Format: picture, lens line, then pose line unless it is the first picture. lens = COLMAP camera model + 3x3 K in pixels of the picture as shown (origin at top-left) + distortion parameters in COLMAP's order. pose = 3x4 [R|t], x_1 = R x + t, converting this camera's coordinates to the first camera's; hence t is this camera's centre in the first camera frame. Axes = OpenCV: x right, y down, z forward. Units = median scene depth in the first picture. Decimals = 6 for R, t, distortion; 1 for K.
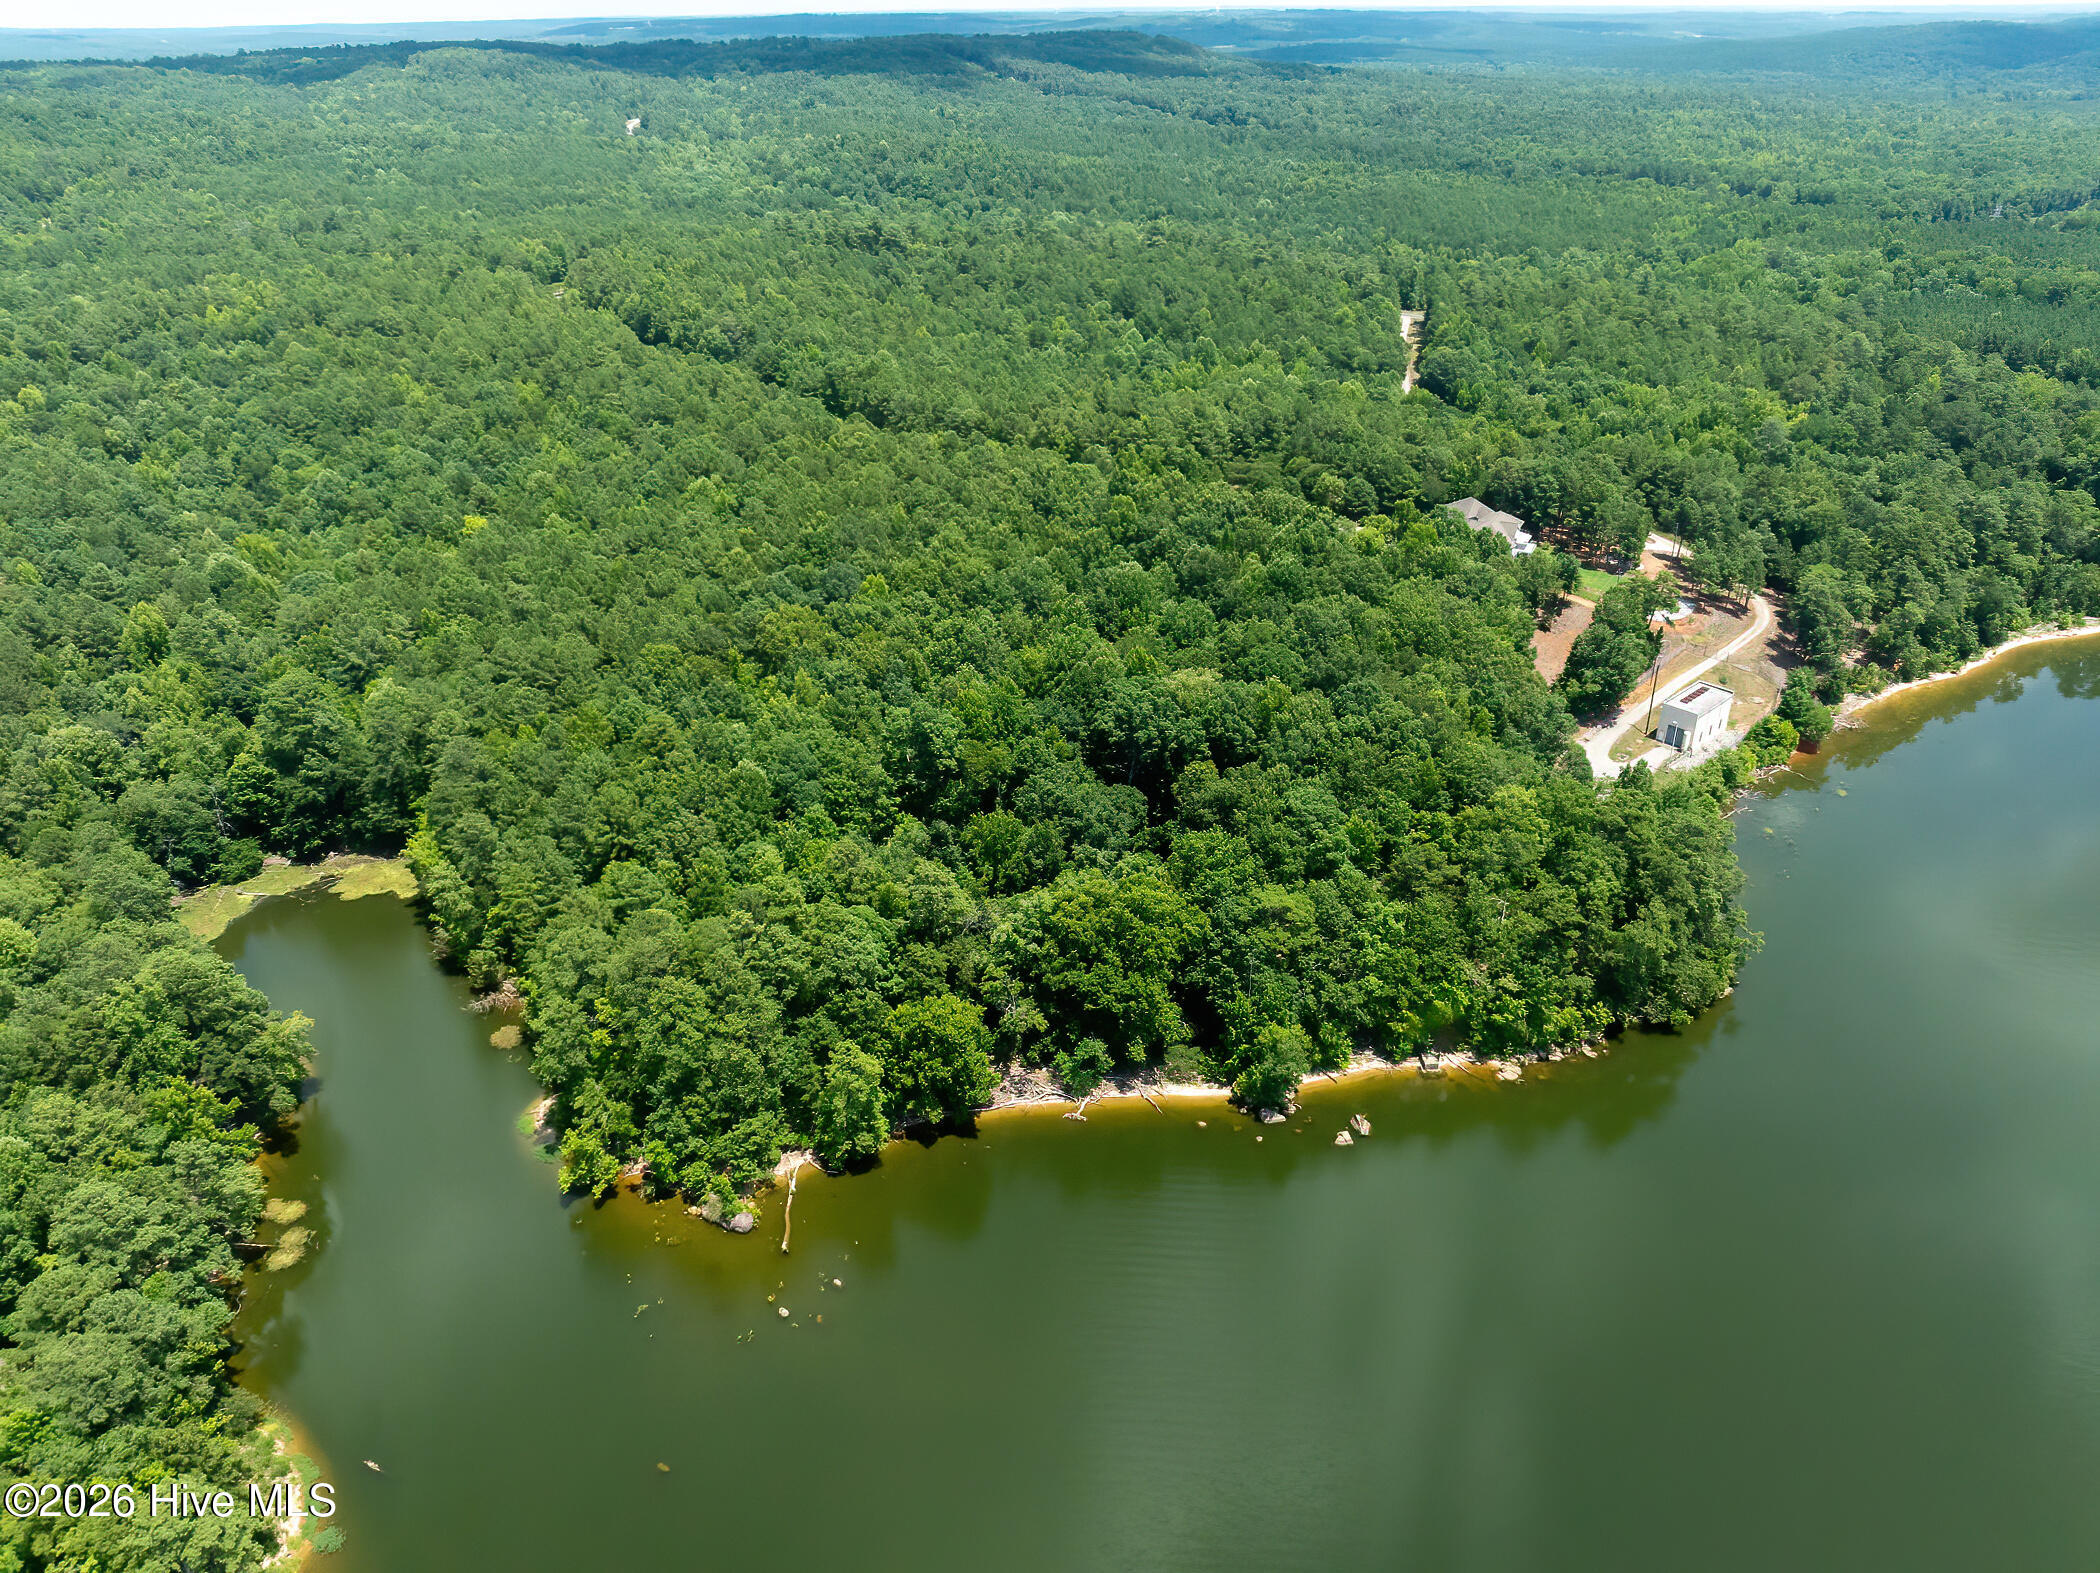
lens RADIAL K [[1480.8, 0, 1044.1], [0, 1480.8, 794.8], [0, 0, 1]] dist [-0.047814, 0.021179]
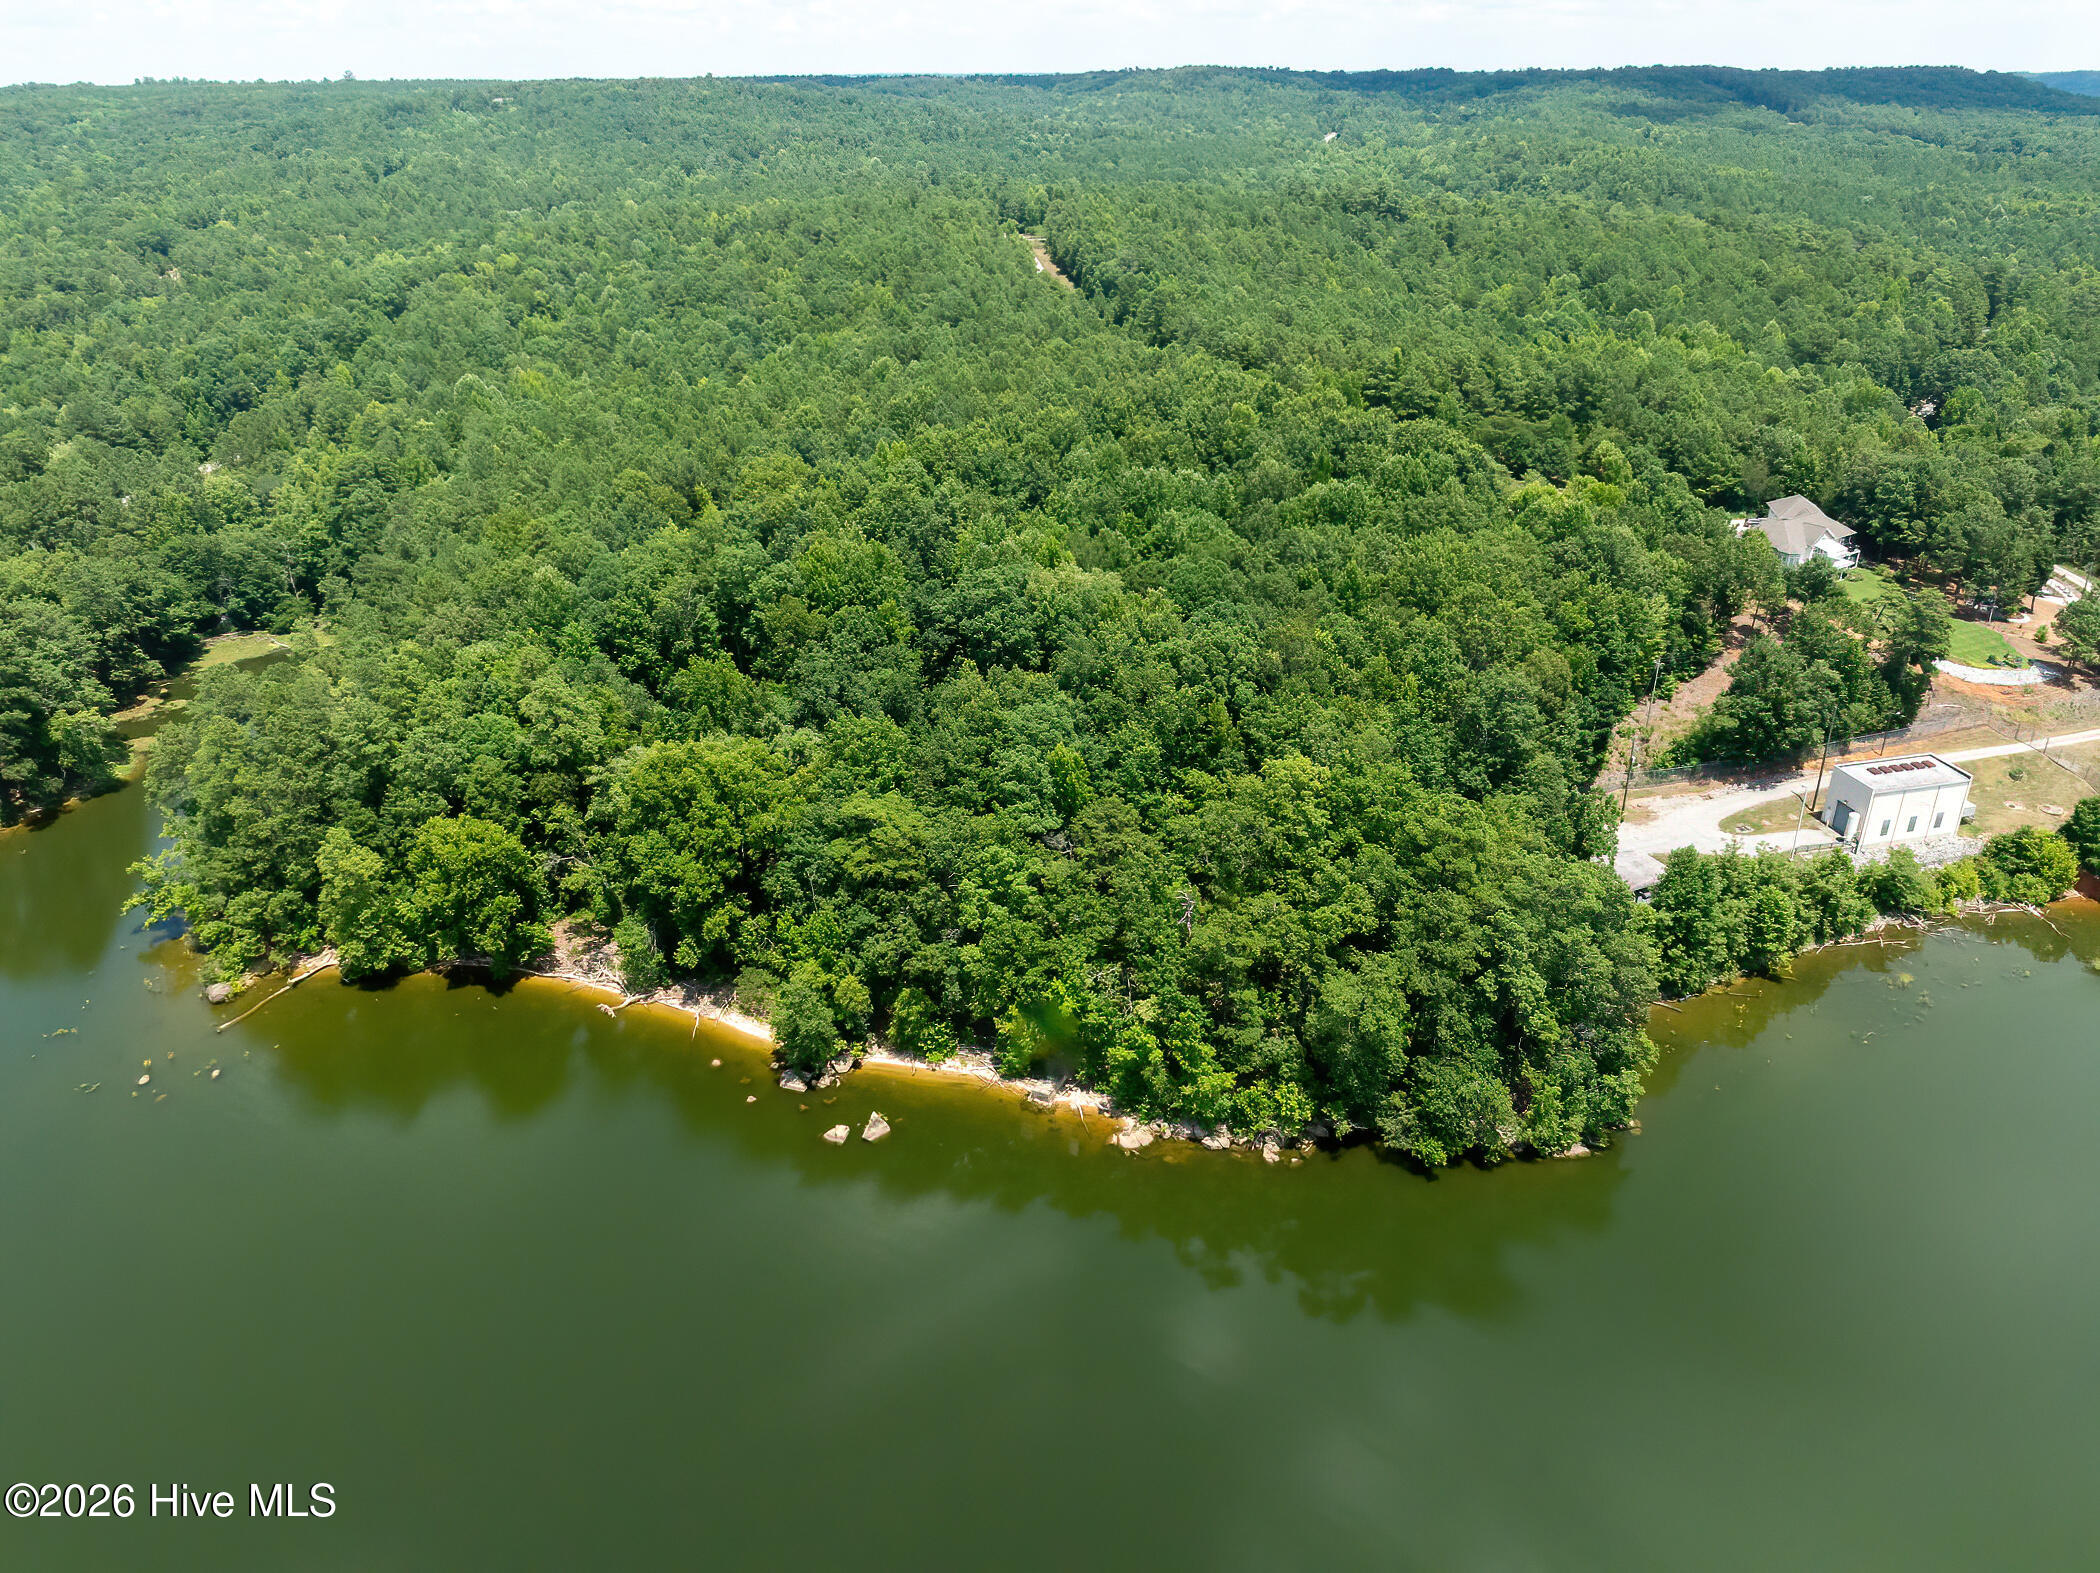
lens RADIAL K [[1480.8, 0, 1047.7], [0, 1480.8, 794.5], [0, 0, 1]] dist [-0.047814, 0.021179]
pose [[0.872987, 0.218004, -0.436311, 0.543533], [-0.232387, 0.972399, 0.020892, 0.025755], [0.428823, 0.083154, 0.899553, 0.340311]]
